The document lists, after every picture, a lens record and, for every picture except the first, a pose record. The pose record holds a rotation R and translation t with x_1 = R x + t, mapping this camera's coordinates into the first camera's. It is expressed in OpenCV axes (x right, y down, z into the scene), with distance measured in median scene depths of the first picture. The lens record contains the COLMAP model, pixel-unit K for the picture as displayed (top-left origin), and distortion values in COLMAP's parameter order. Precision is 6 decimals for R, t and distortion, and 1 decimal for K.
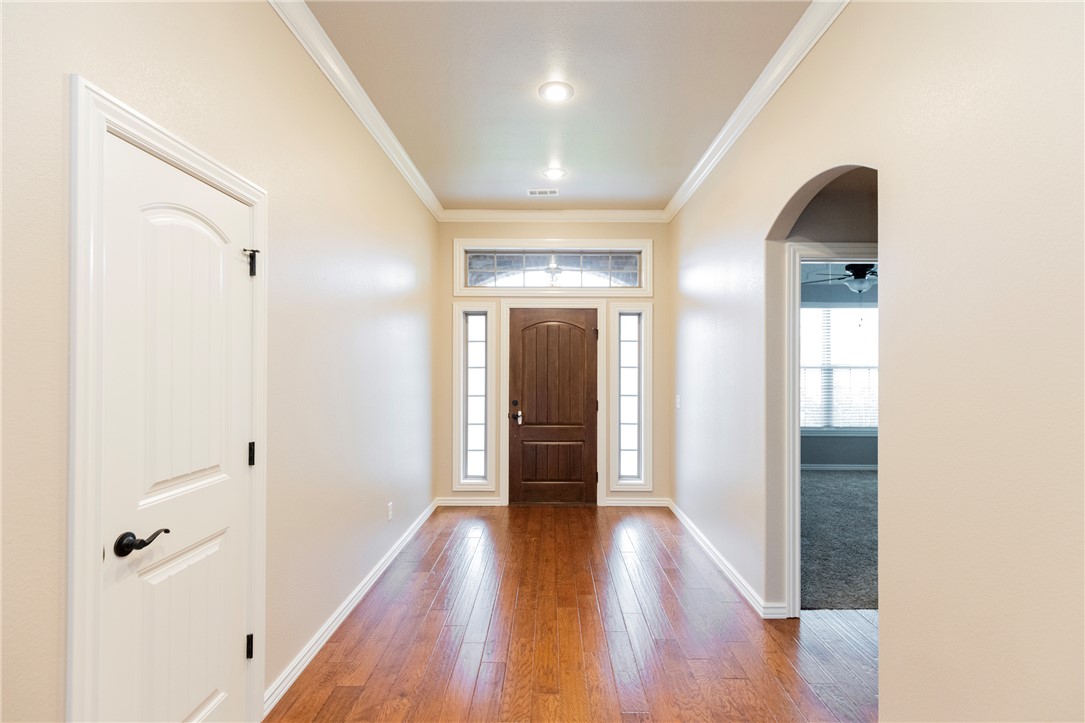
lens RADIAL K [[490.1, 0, 551.4], [0, 490.1, 363.5], [0, 0, 1]] dist [0.005374, 0.000408]
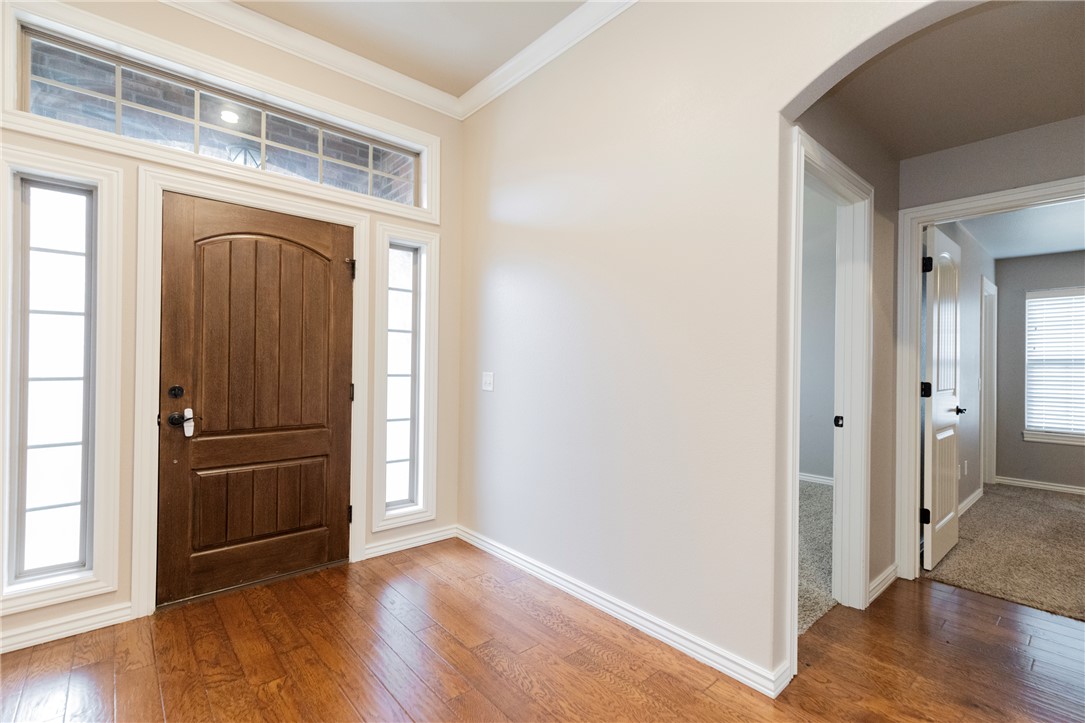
lens RADIAL K [[490.1, 0, 551.4], [0, 490.1, 363.5], [0, 0, 1]] dist [0.005374, 0.000408]
pose [[0.745420, 0.008320, 0.666543, -0.120782], [-0.013018, 0.999913, 0.002078, 0.046876], [-0.666468, -0.010226, 0.745463, 0.400934]]
